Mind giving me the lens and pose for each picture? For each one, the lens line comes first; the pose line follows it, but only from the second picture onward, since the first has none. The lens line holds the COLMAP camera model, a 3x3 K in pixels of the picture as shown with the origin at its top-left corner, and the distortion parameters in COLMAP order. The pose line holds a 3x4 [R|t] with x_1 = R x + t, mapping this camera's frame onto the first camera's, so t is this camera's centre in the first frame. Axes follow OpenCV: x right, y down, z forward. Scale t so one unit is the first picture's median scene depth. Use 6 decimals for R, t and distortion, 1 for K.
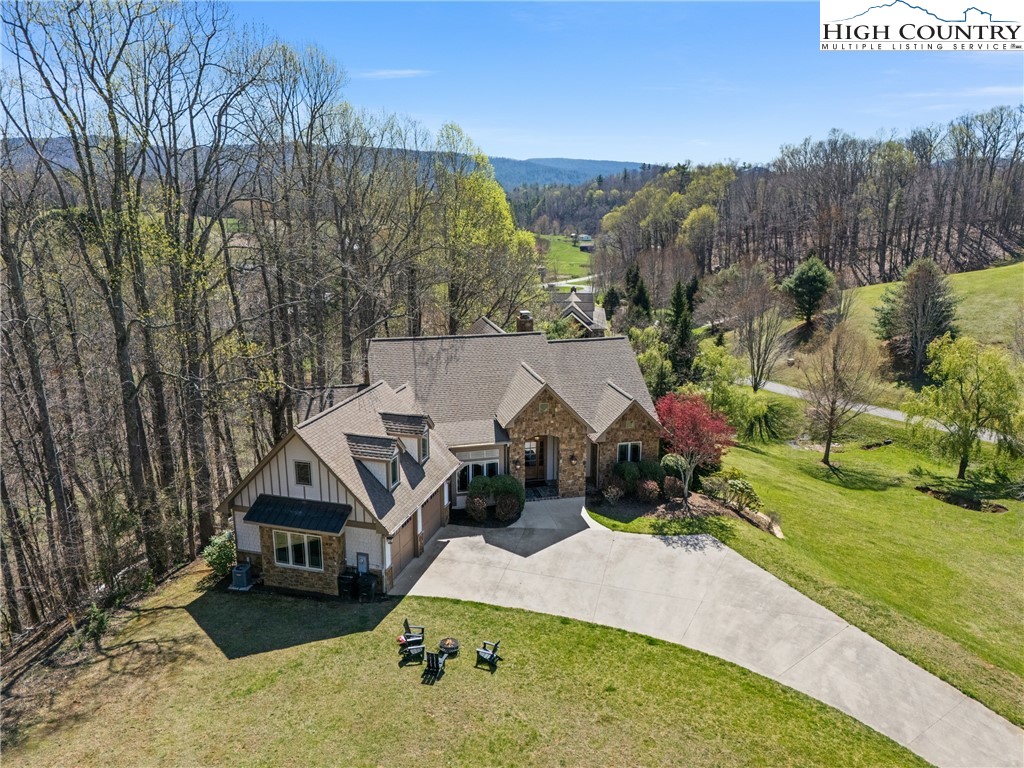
lens RADIAL K [[757.8, 0, 518.6], [0, 757.8, 382.3], [0, 0, 1]] dist [0.053689, -0.027078]
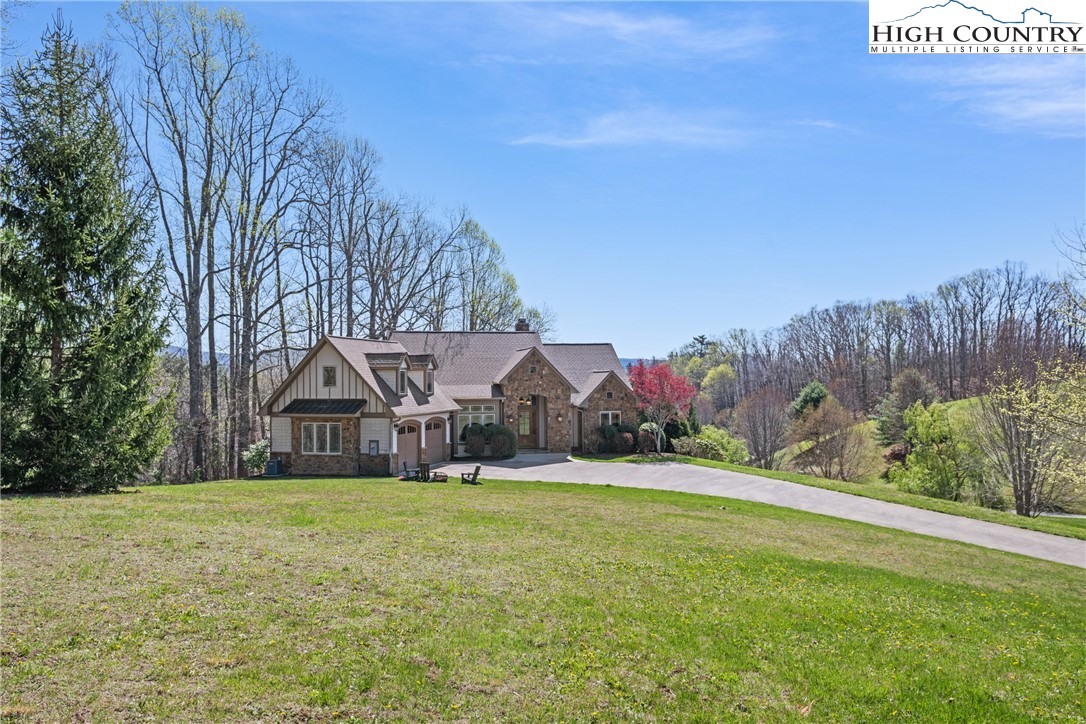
lens RADIAL K [[772.8, 0, 541.8], [0, 772.8, 370.2], [0, 0, 1]] dist [-0.005801, 0.007239]
pose [[0.999806, -0.013346, -0.014486, 0.069099], [0.008954, 0.963020, -0.269282, 0.385324], [0.017544, 0.269100, 0.962952, -0.176594]]
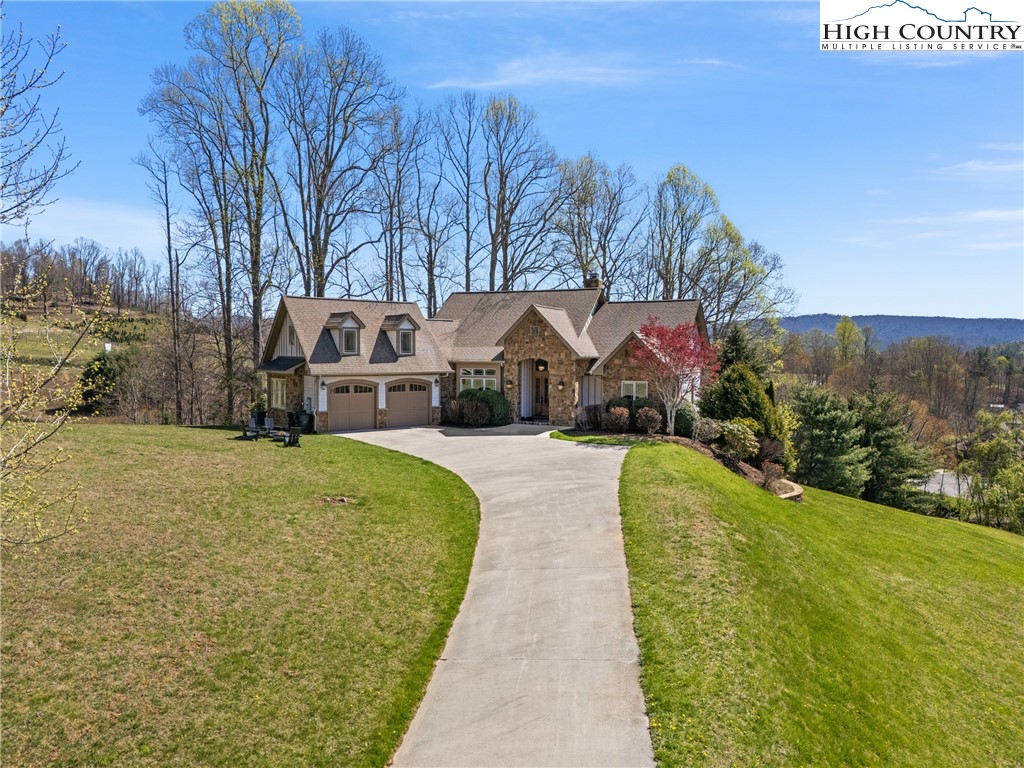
lens RADIAL K [[757.8, 0, 516.1], [0, 757.8, 386.6], [0, 0, 1]] dist [0.053689, -0.027078]
pose [[0.791158, 0.029259, -0.610911, 0.705110], [-0.159863, 0.974023, -0.160381, 0.302205], [0.590349, 0.224549, 0.775284, 0.197964]]
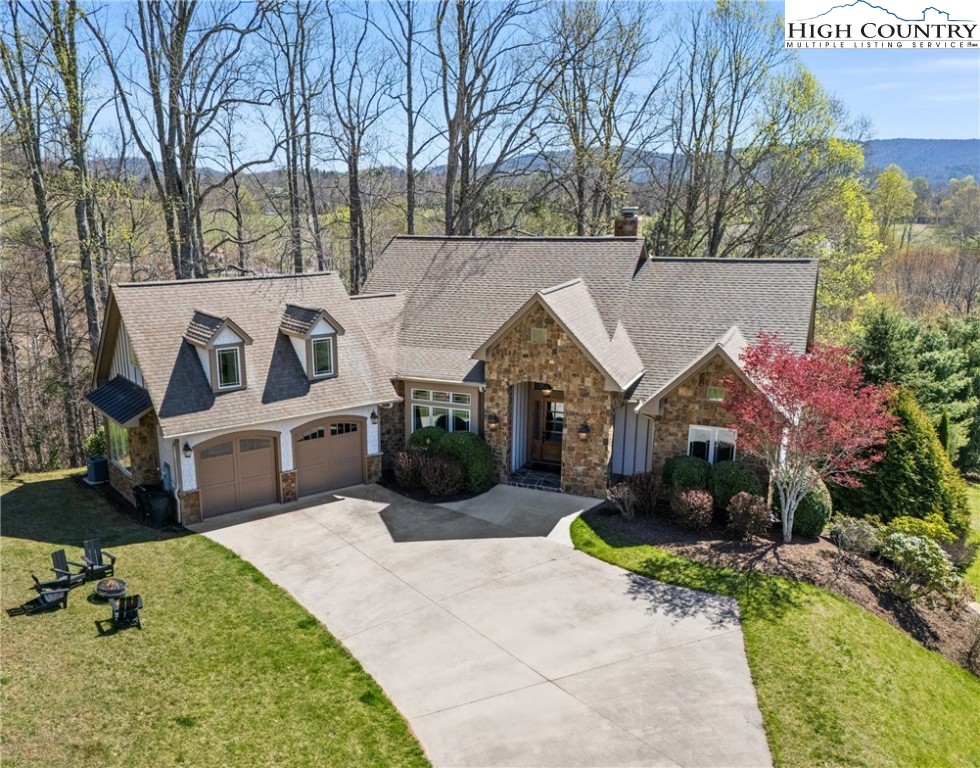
lens RADIAL K [[854.7, 0, 398.2], [0, 854.7, 440.8], [0, 0, 1]] dist [0.057195, -0.057271]
pose [[0.755115, 0.167429, -0.633852, 0.430642], [-0.152969, 0.985149, 0.077990, 0.086148], [0.637497, 0.038068, 0.769512, 0.421322]]
